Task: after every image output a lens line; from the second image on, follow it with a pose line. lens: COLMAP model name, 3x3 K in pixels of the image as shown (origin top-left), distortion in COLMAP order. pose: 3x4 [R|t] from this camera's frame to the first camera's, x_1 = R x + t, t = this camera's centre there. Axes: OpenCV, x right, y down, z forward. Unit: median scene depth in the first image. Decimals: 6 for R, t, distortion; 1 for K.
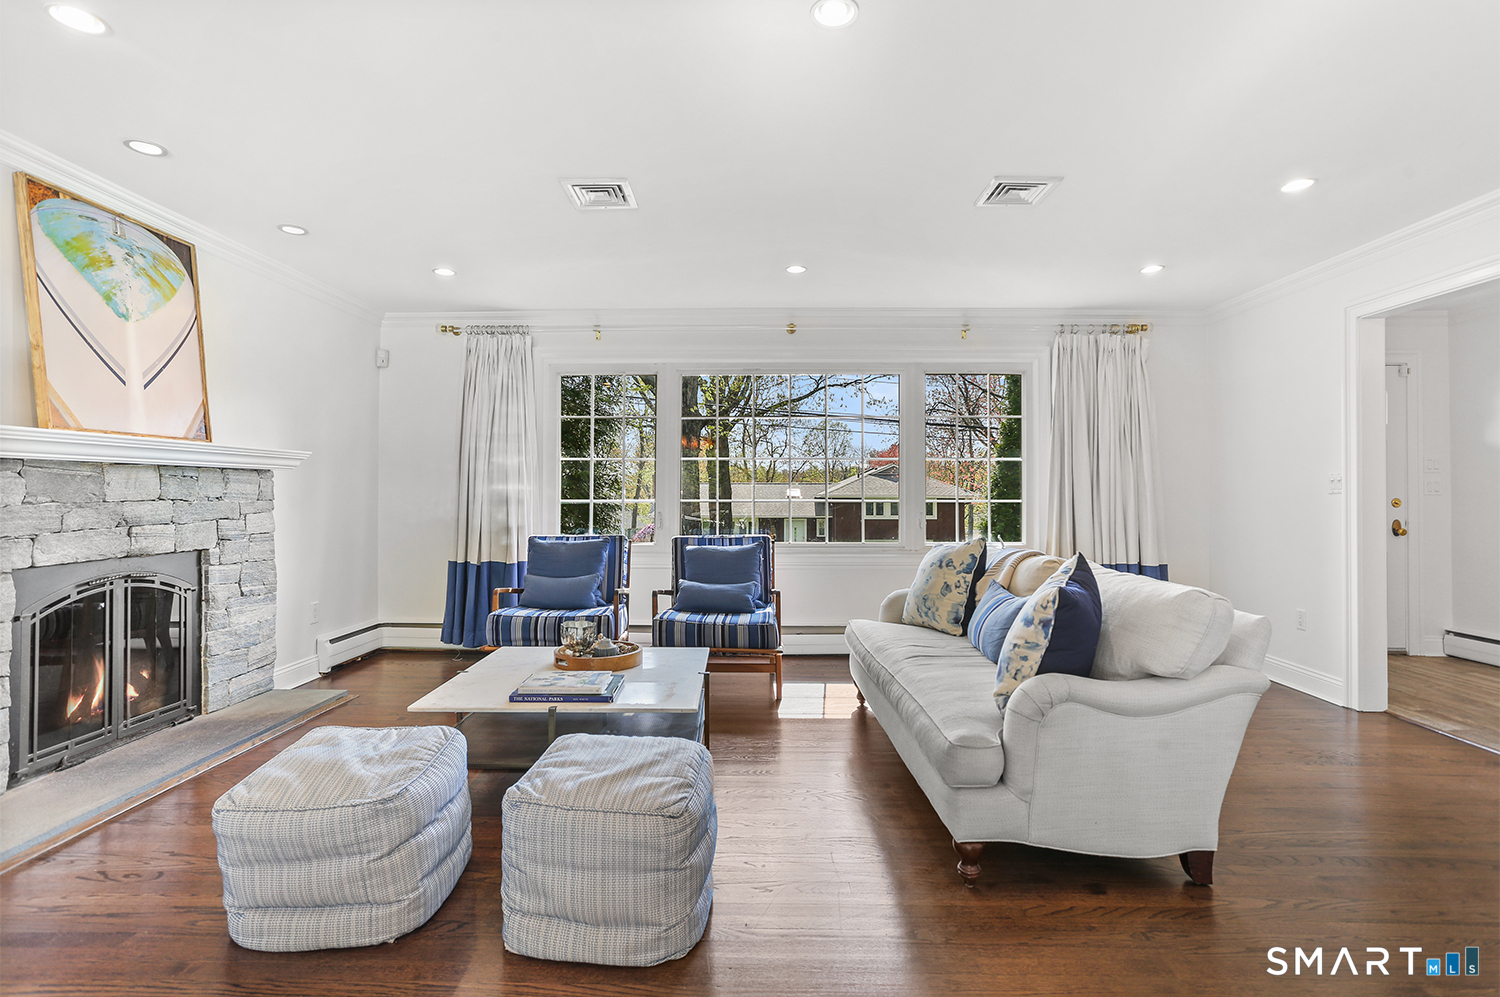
lens RADIAL K [[729.8, 0, 750.8], [0, 729.8, 493.3], [0, 0, 1]] dist [-0.054307, 0.037597]
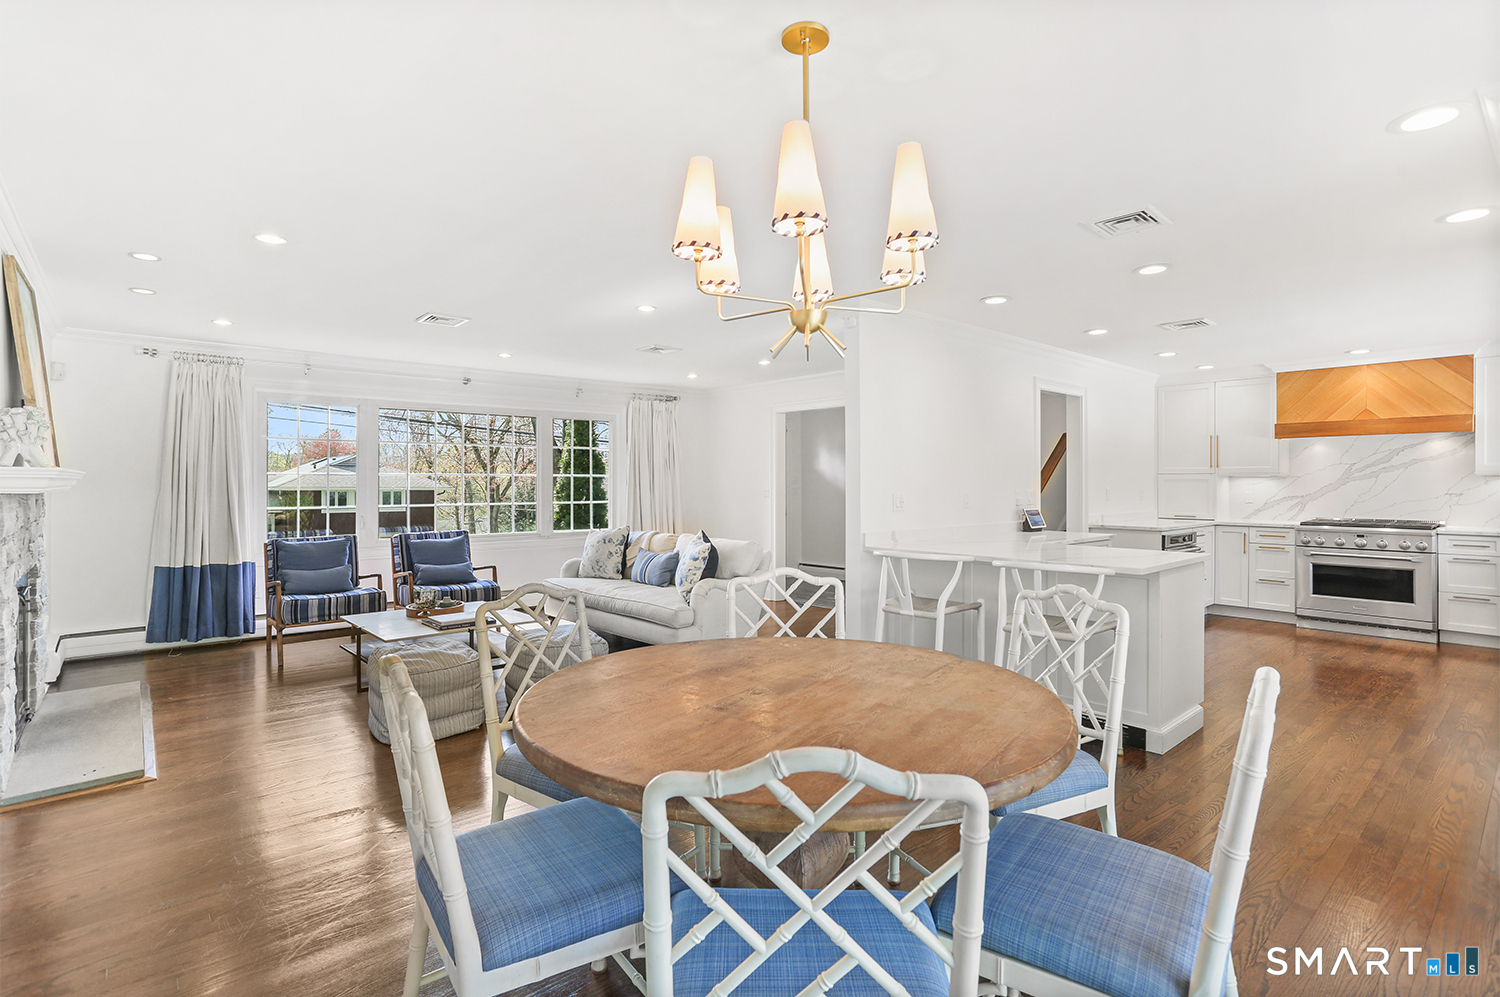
lens RADIAL K [[738.8, 0, 753.7], [0, 738.8, 479.9], [0, 0, 1]] dist [-0.026974, 0.029996]
pose [[0.739209, 0.002008, 0.673474, -0.613798], [-0.000358, 0.999997, -0.002588, -0.043070], [-0.673477, 0.001672, 0.739207, -0.514658]]
